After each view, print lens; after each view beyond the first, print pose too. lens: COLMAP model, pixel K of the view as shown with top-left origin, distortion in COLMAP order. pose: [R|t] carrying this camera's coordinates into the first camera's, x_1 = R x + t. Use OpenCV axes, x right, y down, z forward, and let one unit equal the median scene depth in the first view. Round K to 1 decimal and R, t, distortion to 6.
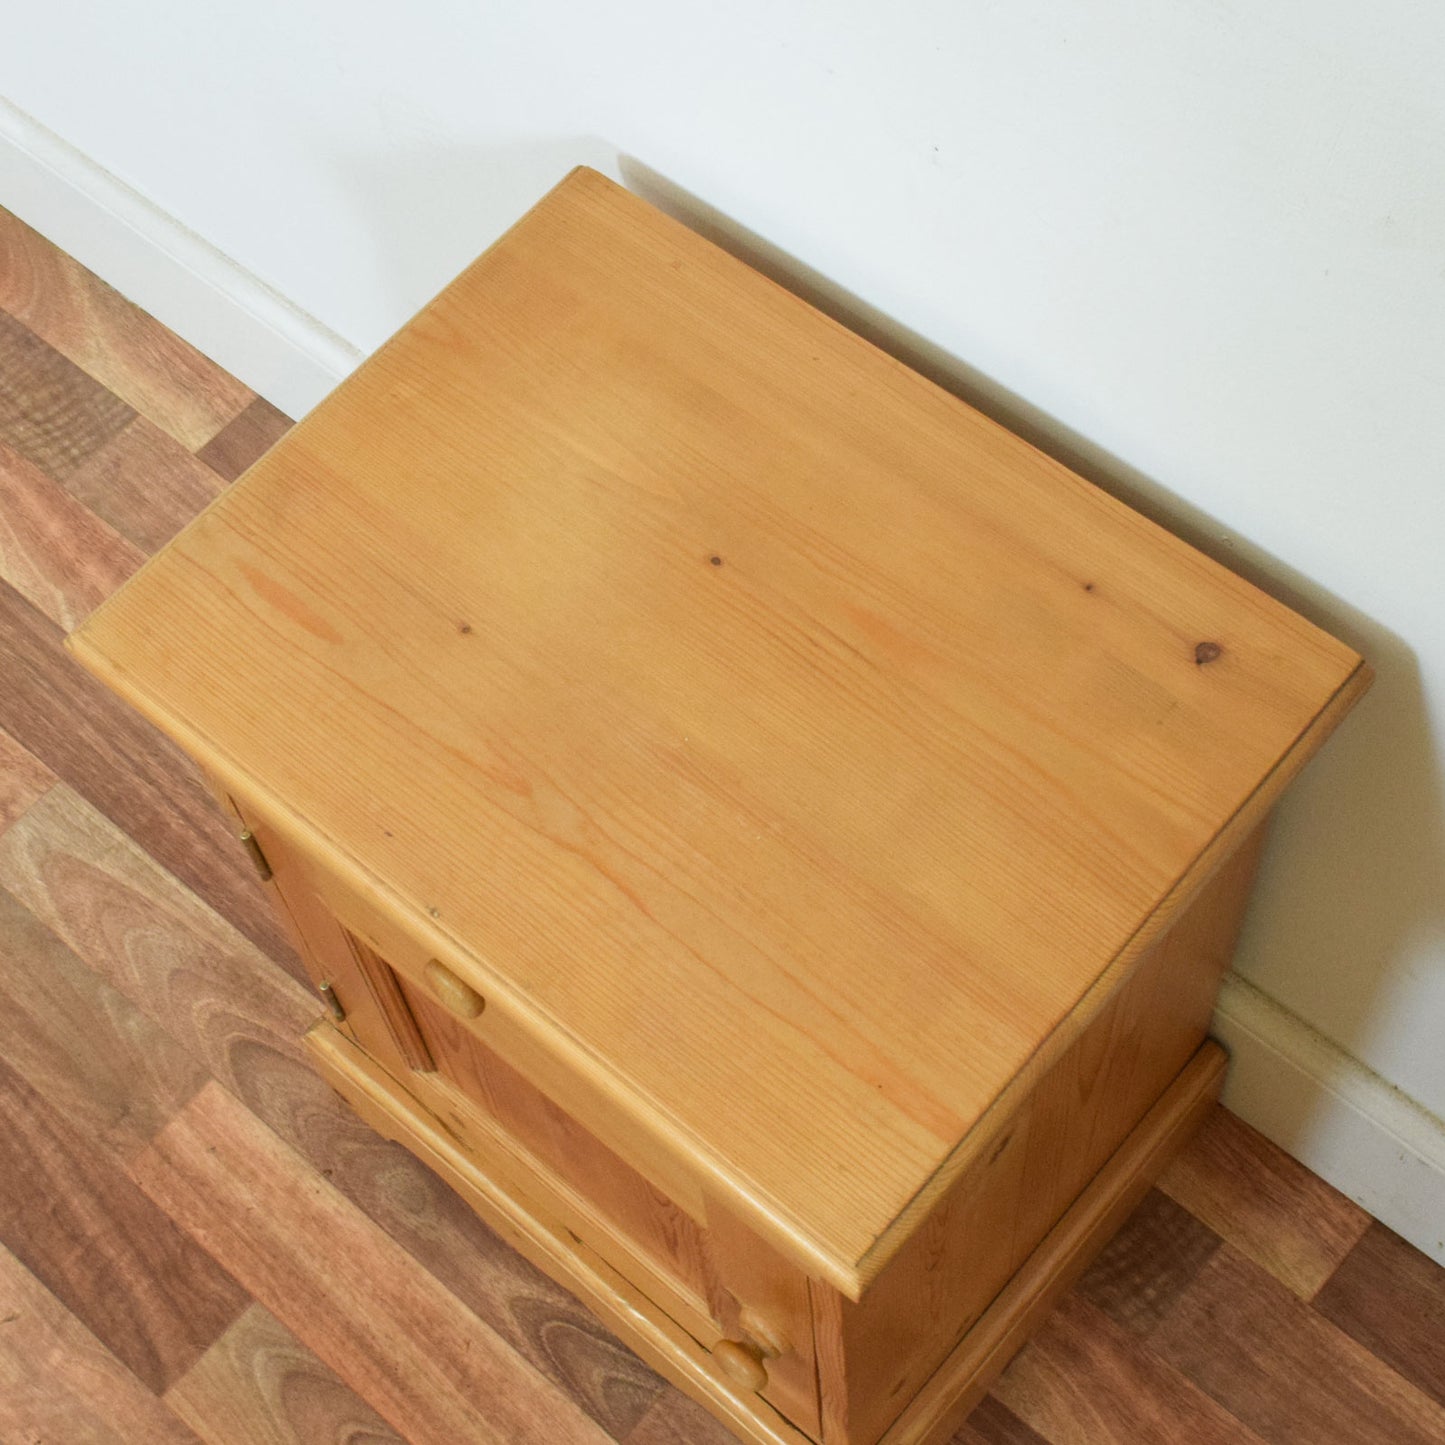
lens RADIAL K [[2422.5, 0, 637.7], [0, 2422.5, 752.3], [0, 0, 1]] dist [-0.014848, -0.035109]
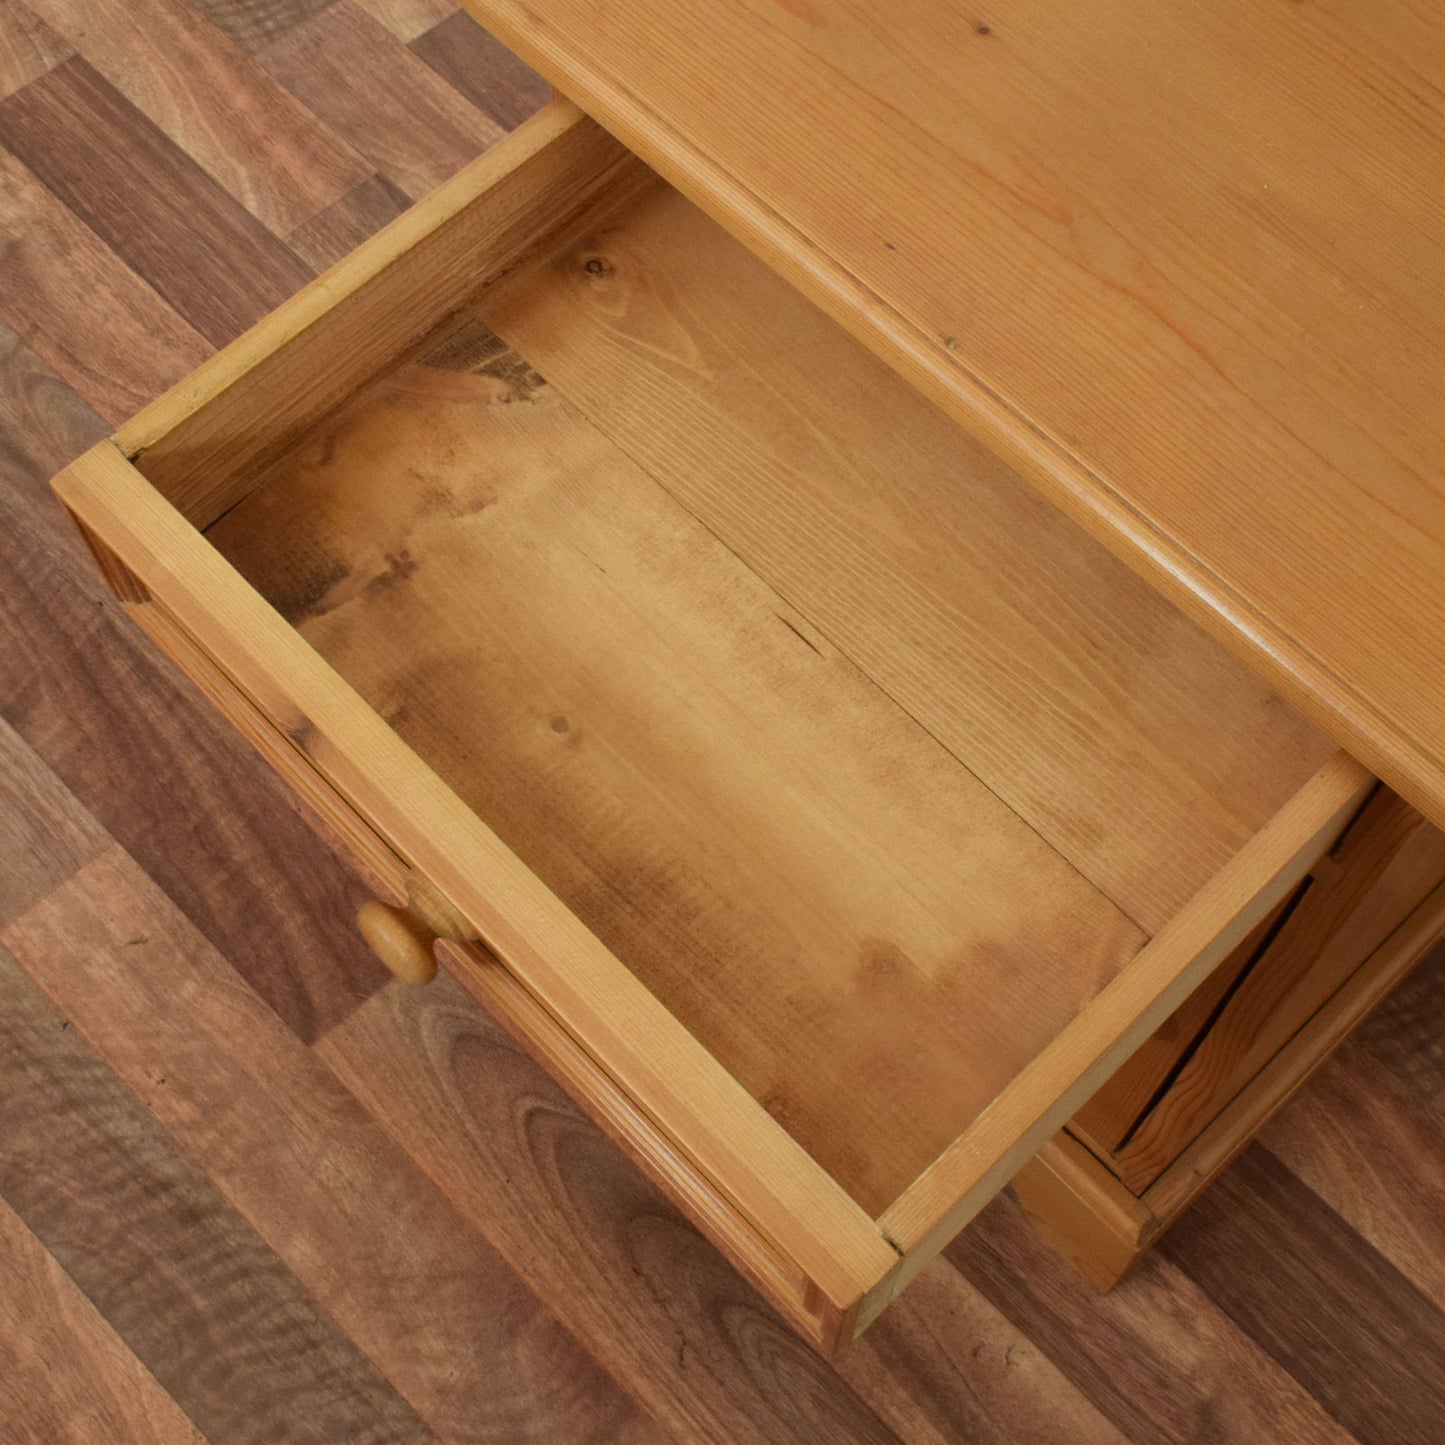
lens RADIAL K [[2264.5, 0, 683.8], [0, 2264.5, 771.1], [0, 0, 1]] dist [-0.020273, 0.001164]
pose [[0.989335, 0.122037, 0.079519, -0.139704], [-0.124574, 0.991822, 0.027742, 0.128665], [-0.075483, -0.037352, 0.996447, 0.185204]]
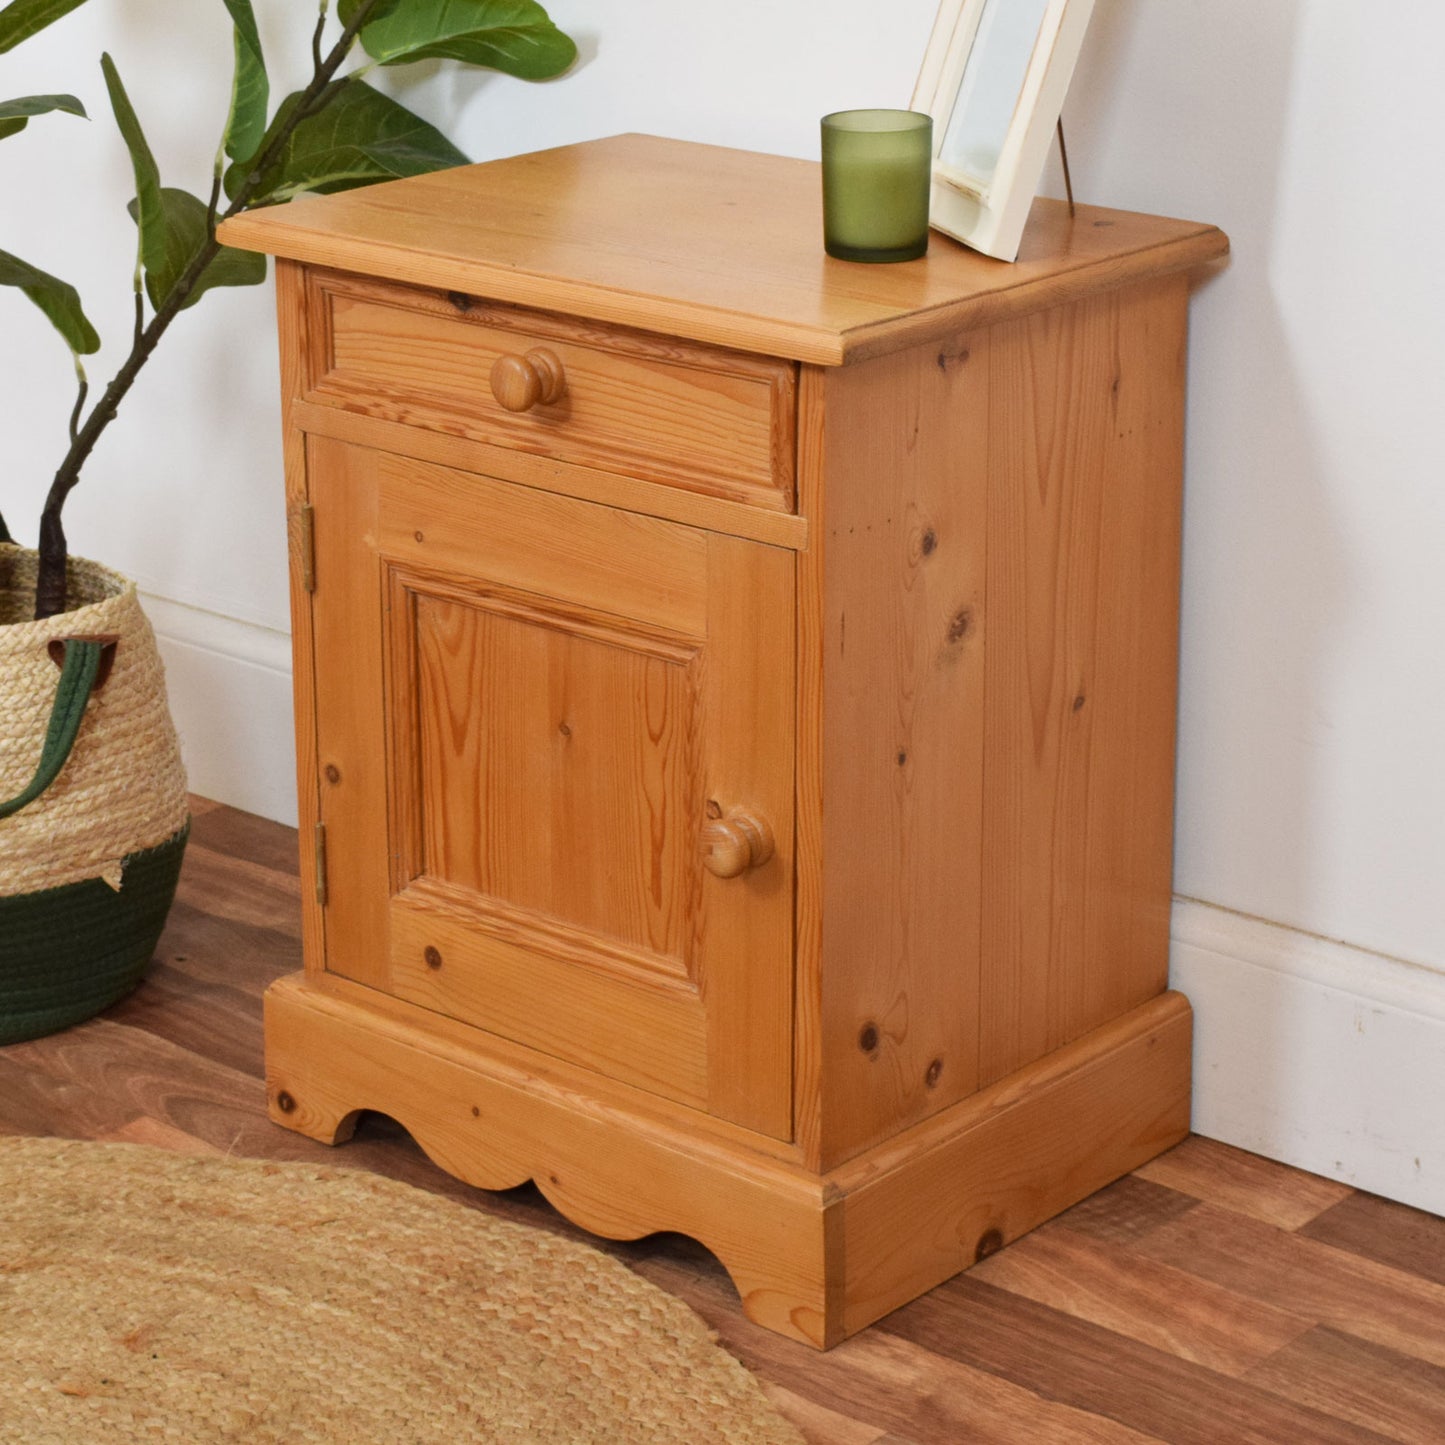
lens RADIAL K [[3734.3, 0, 722.5], [0, 3734.3, 722.5], [0, 0, 1]] dist [0.025479, -0.308976]
pose [[0.996207, 0.075543, 0.043175, -0.027004], [-0.026194, 0.733558, -0.679121, 1.058496], [-0.082974, 0.675415, 0.732755, -0.200743]]
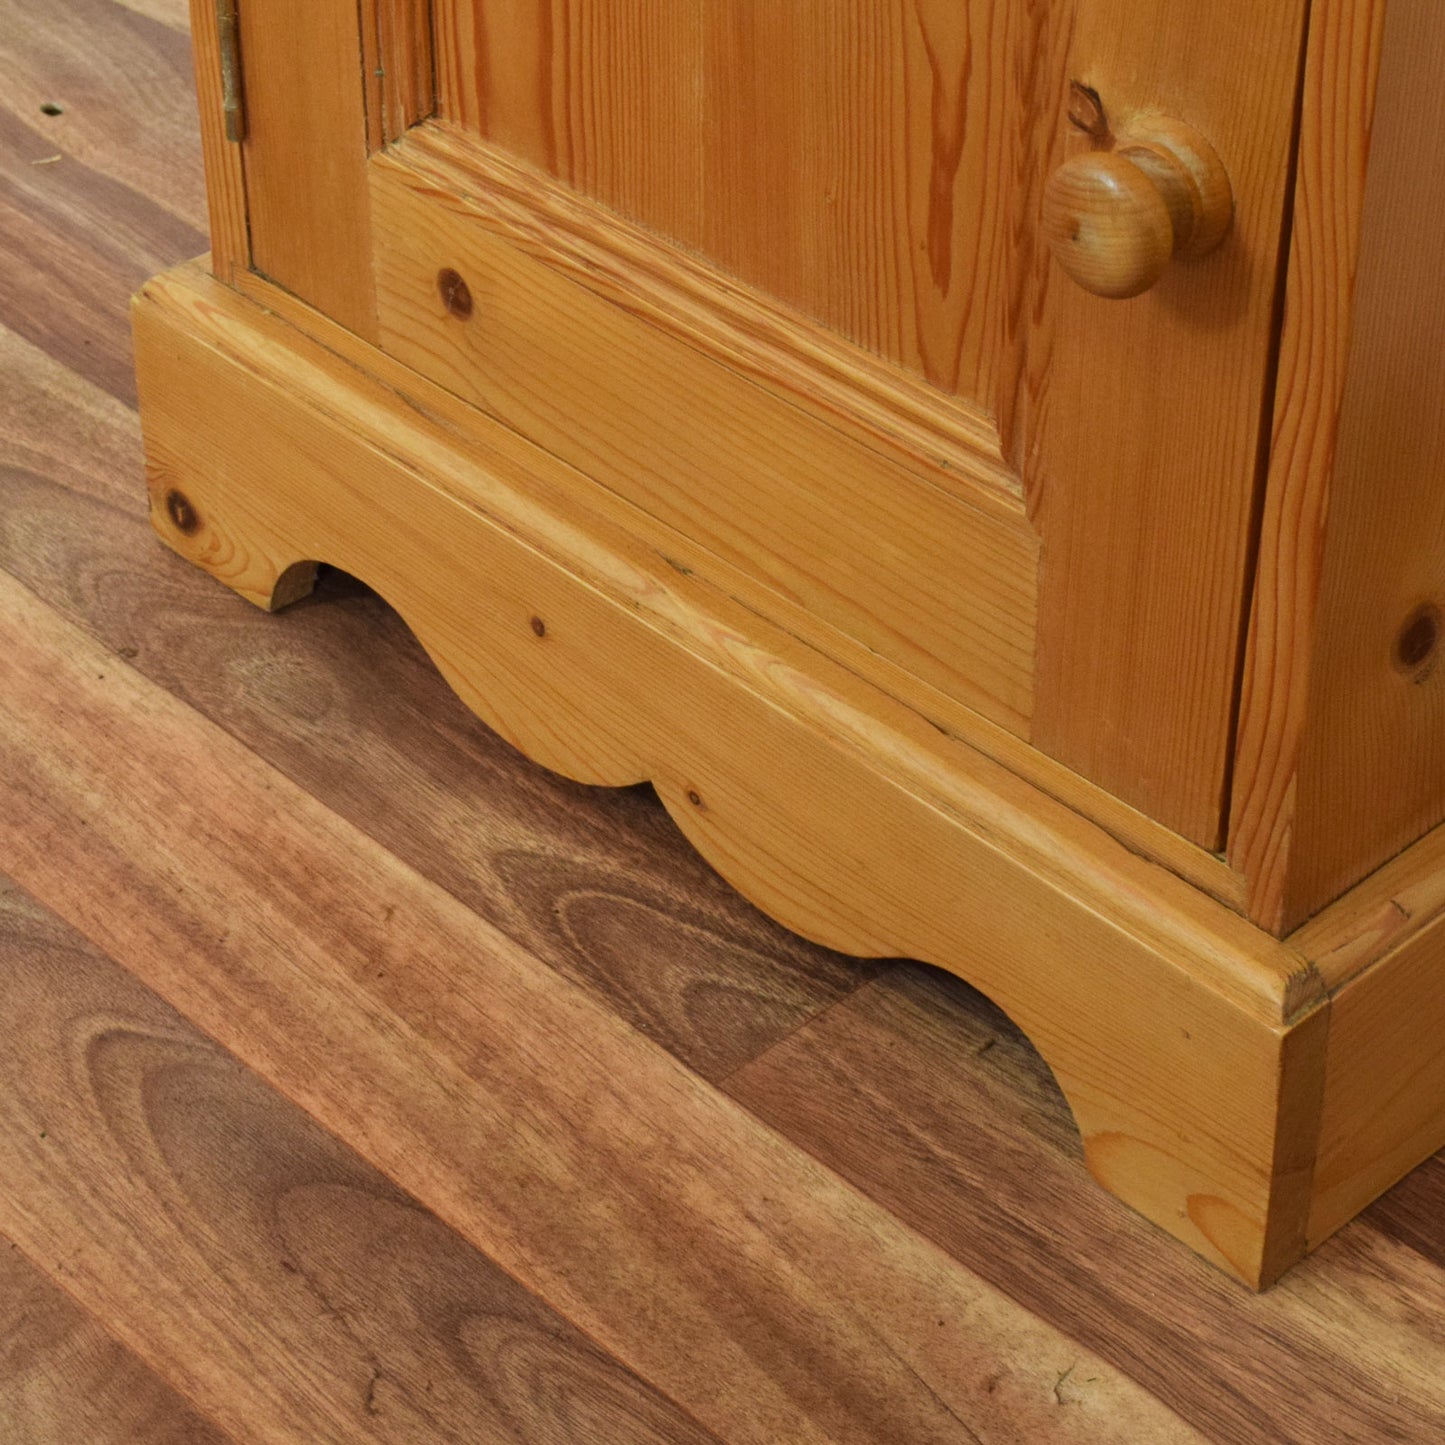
lens RADIAL K [[3967.3, 0, 722.5], [0, 3967.3, 722.5], [0, 0, 1]] dist [-0.011624, -0.340347]
pose [[0.993545, 0.113411, -0.002383, -0.011203], [-0.104881, 0.910403, -0.400209, 0.493532], [-0.043219, 0.397875, 0.916421, 0.308081]]
